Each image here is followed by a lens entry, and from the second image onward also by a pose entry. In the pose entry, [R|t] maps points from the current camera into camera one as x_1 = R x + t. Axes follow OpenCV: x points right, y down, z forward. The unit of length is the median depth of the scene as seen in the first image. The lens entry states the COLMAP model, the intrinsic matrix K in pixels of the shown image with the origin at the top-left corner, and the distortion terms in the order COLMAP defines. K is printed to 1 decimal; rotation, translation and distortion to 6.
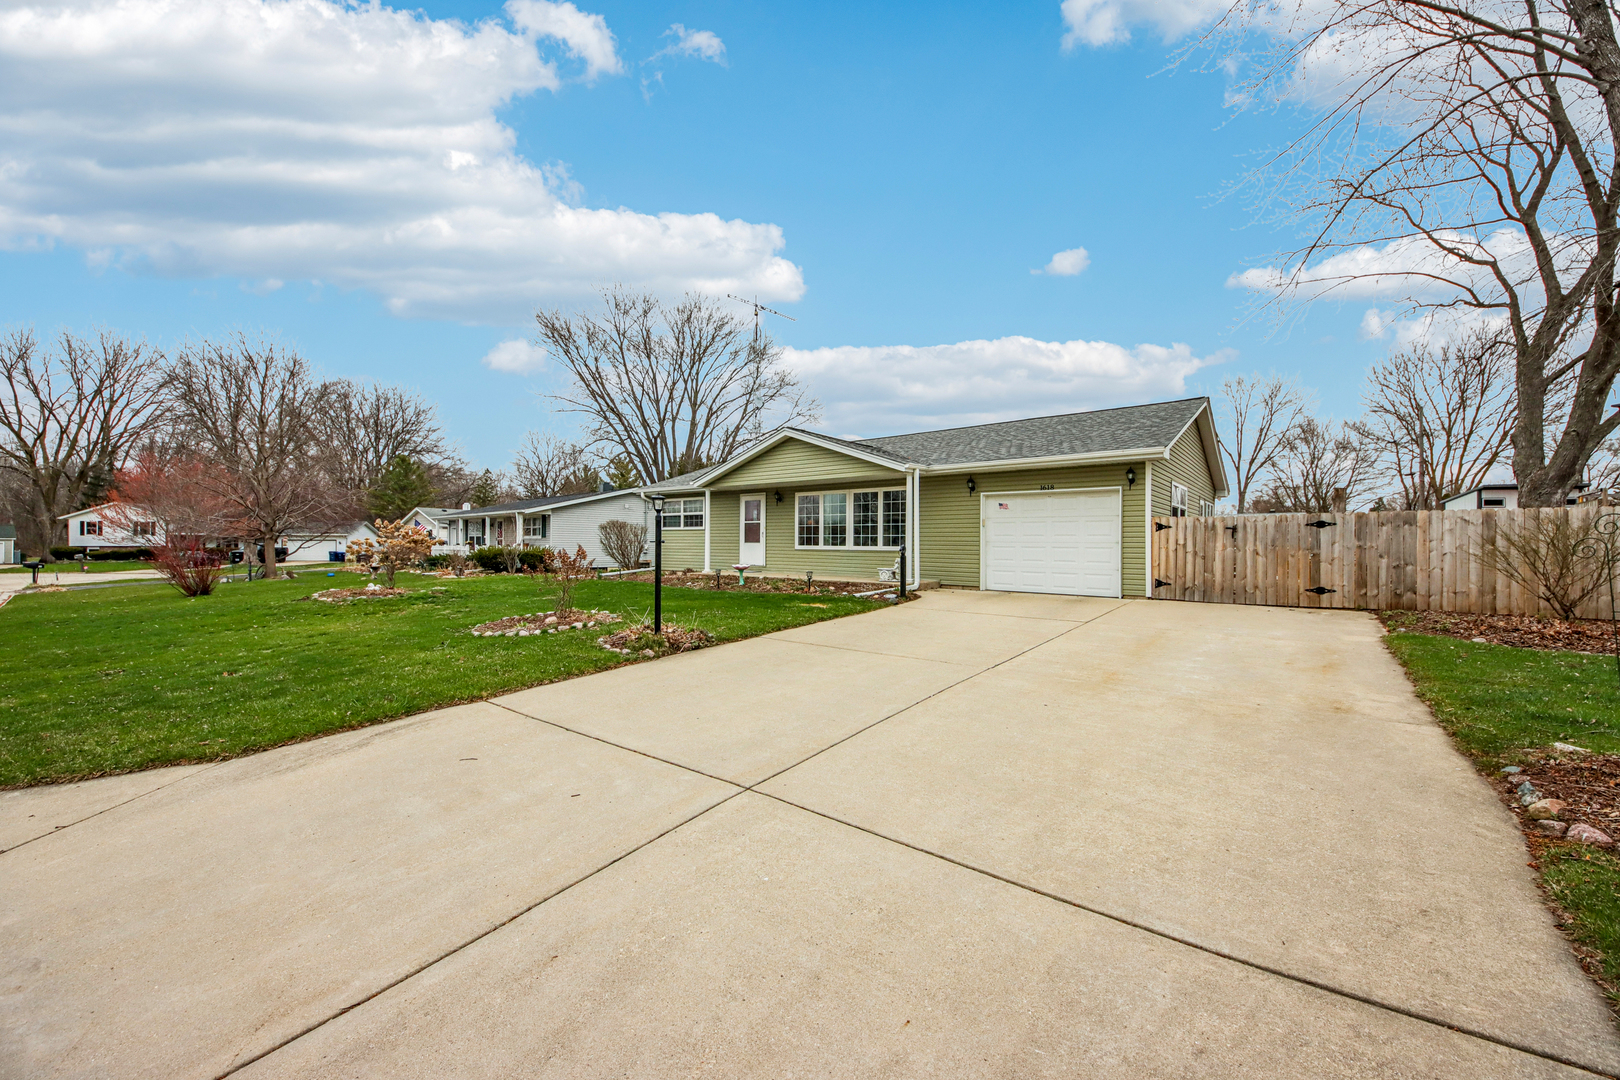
lens RADIAL K [[643.4, 0, 810.0], [0, 643.4, 540.0], [0, 0, 1]] dist [-0.000448, -0.000142]
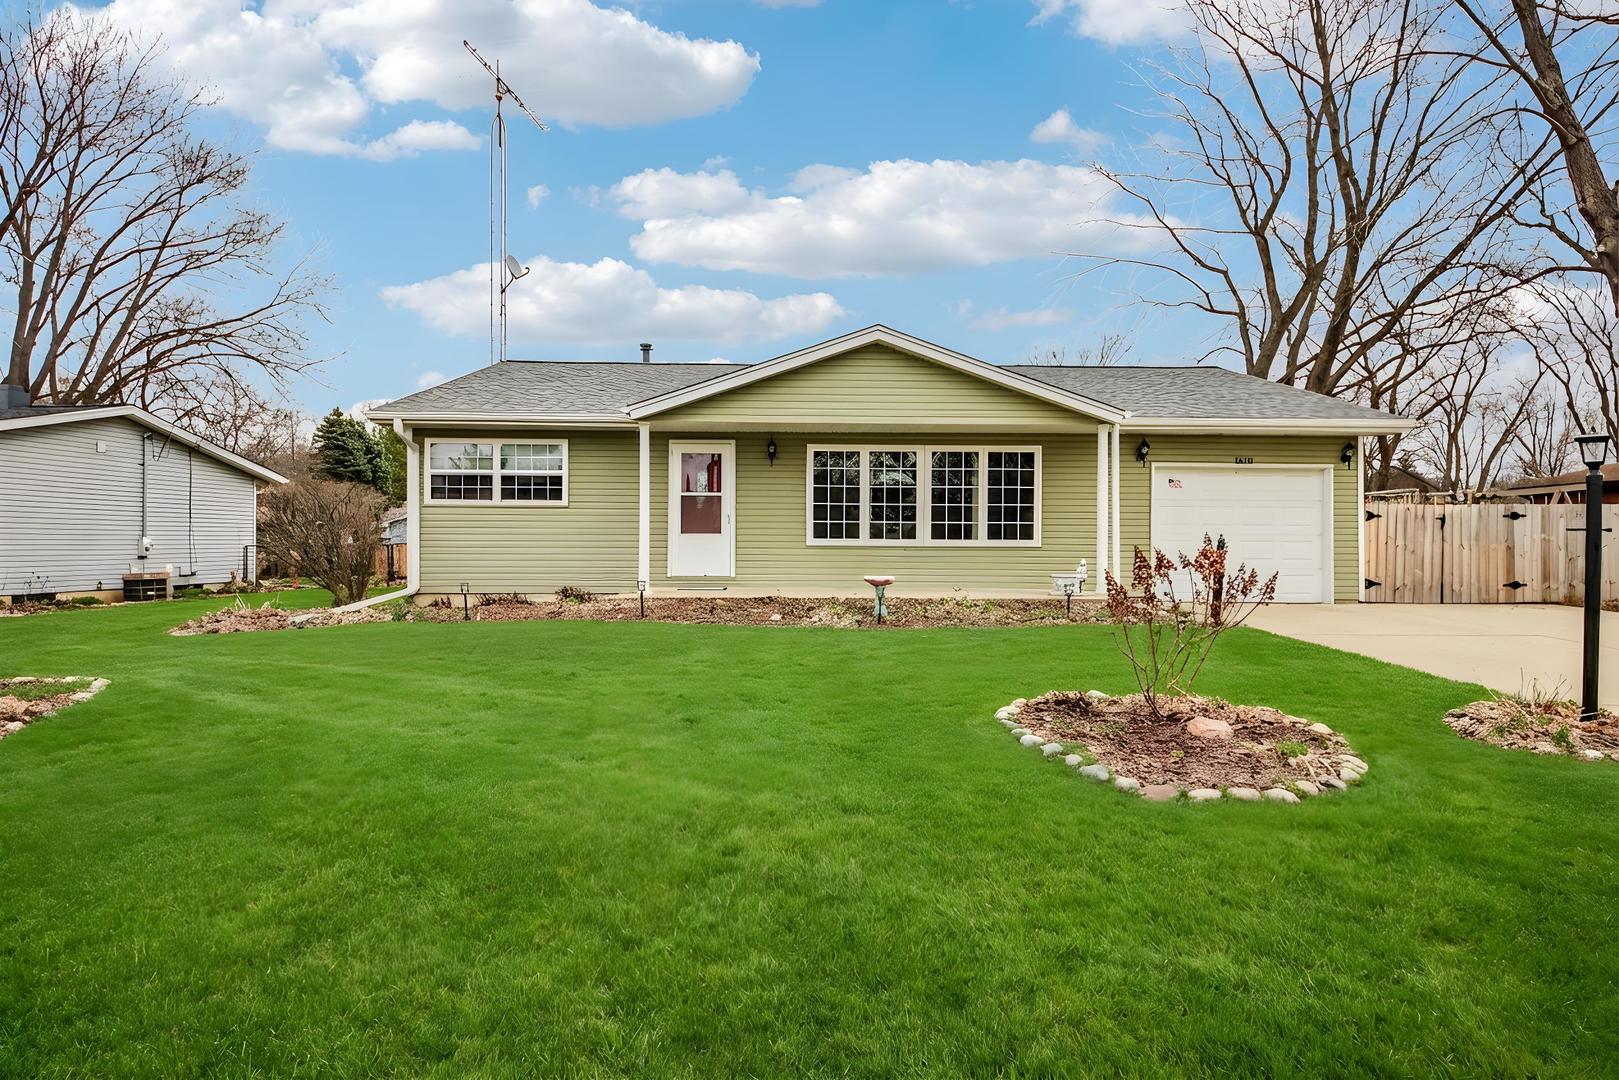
lens RADIAL K [[874.0, 0, 809.5], [0, 874.0, 540.0], [0, 0, 1]] dist [0.000102, -0.000067]
pose [[0.761008, -0.004257, 0.648729, -0.549225], [-0.004507, 0.999920, 0.011848, 0.000569], [-0.648727, -0.011940, 0.760928, 0.455128]]
